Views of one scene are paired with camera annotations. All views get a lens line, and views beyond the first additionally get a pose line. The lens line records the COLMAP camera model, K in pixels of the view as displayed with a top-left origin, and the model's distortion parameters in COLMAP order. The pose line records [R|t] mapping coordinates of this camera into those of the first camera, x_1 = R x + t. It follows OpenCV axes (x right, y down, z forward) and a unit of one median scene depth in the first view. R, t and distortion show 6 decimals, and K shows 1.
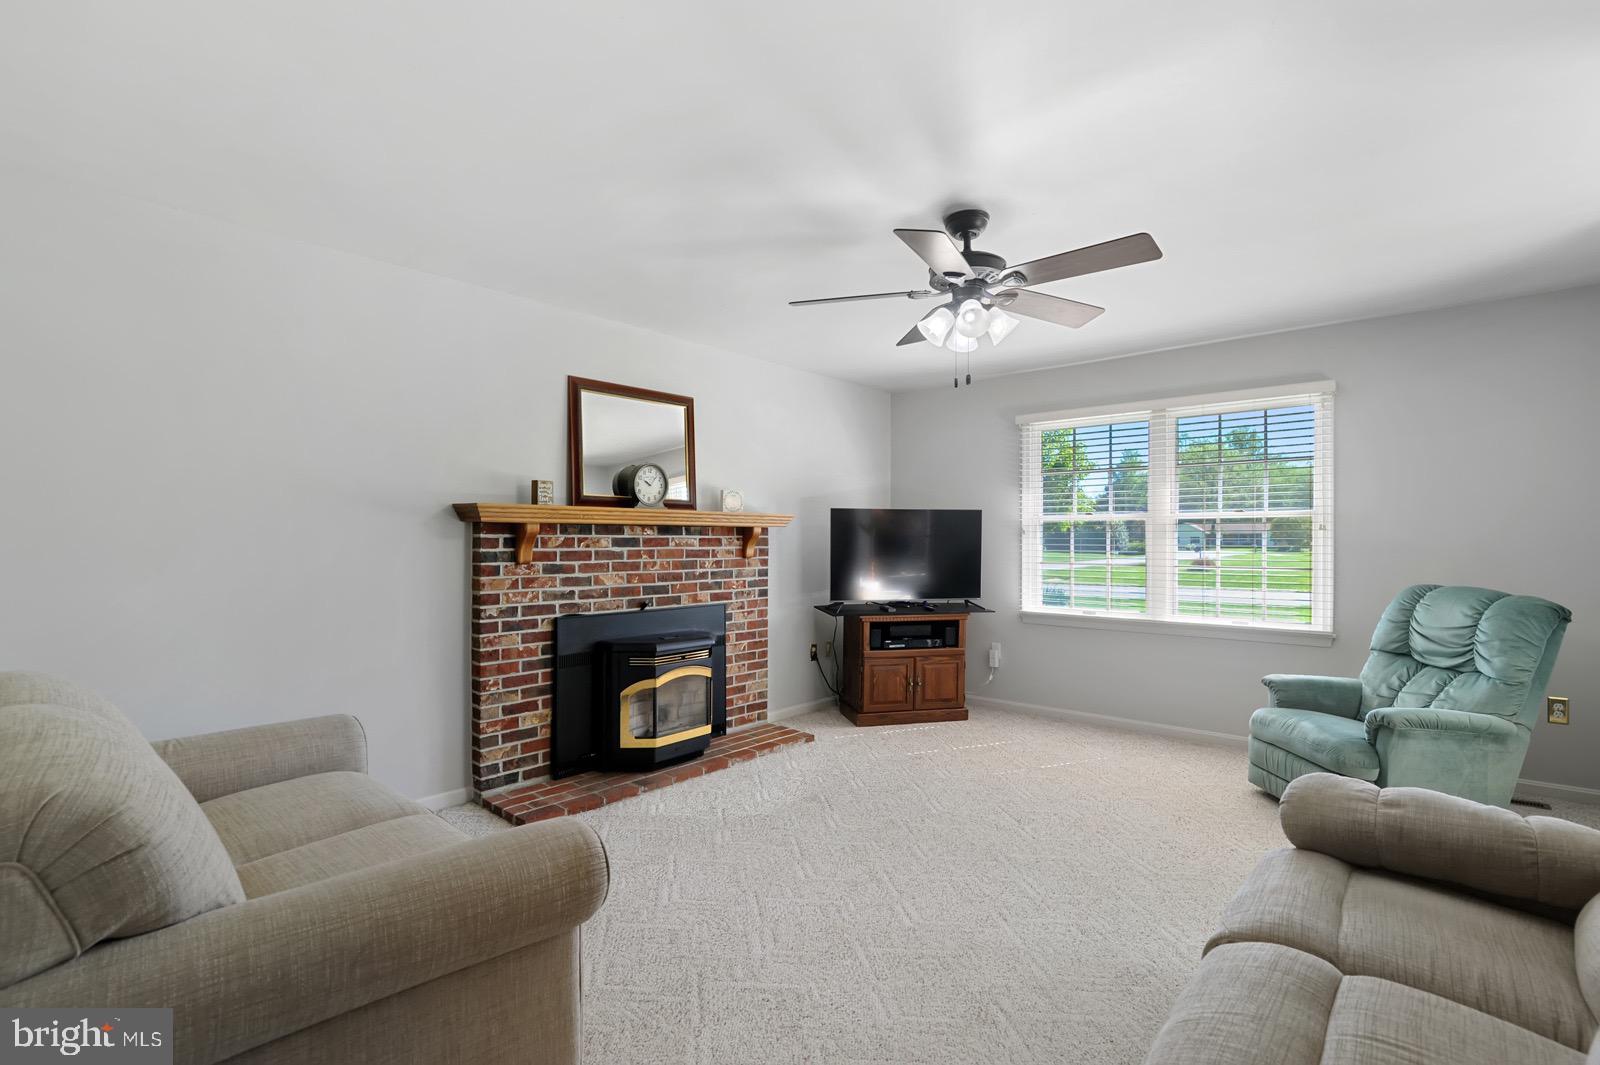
lens RADIAL K [[734.7, 0, 801.3], [0, 734.7, 533.8], [0, 0, 1]] dist [-0.017658, 0.000074]
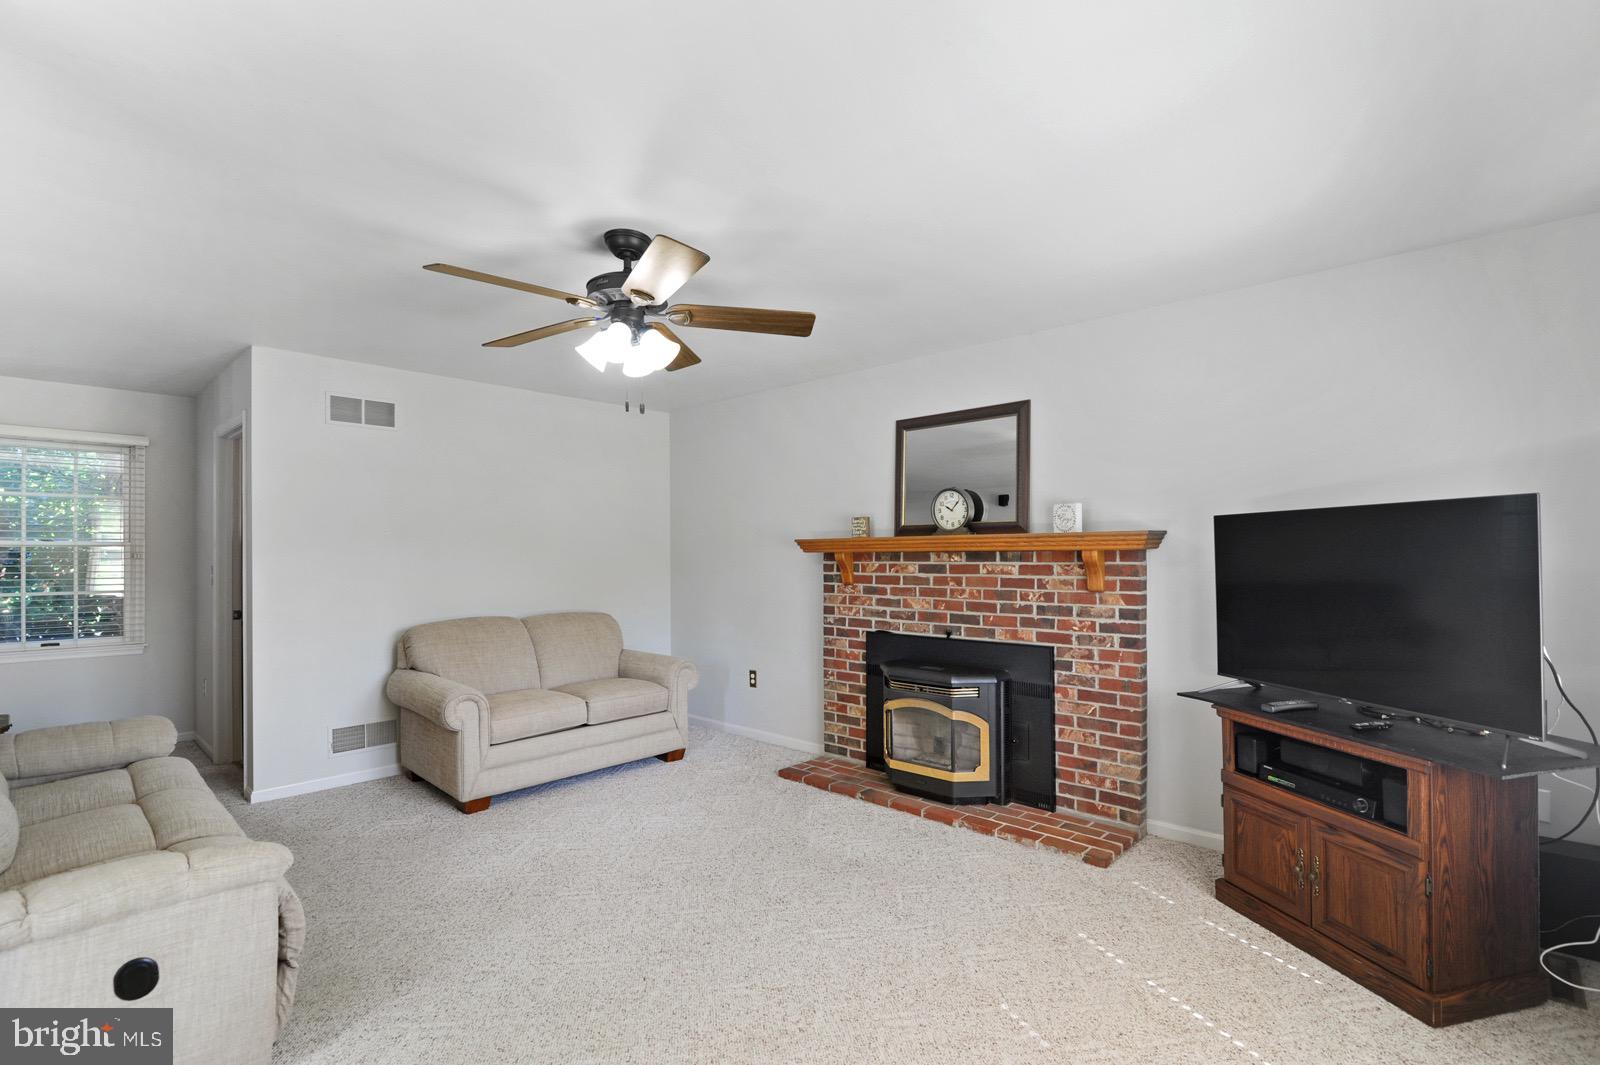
lens RADIAL K [[734.7, 0, 801.0], [0, 734.7, 545.9], [0, 0, 1]] dist [-0.017658, 0.000074]
pose [[-0.019703, -0.014899, -0.999695, 0.766519], [0.011220, 0.999823, -0.015122, -0.006550], [0.999743, -0.011514, -0.019532, 0.815452]]
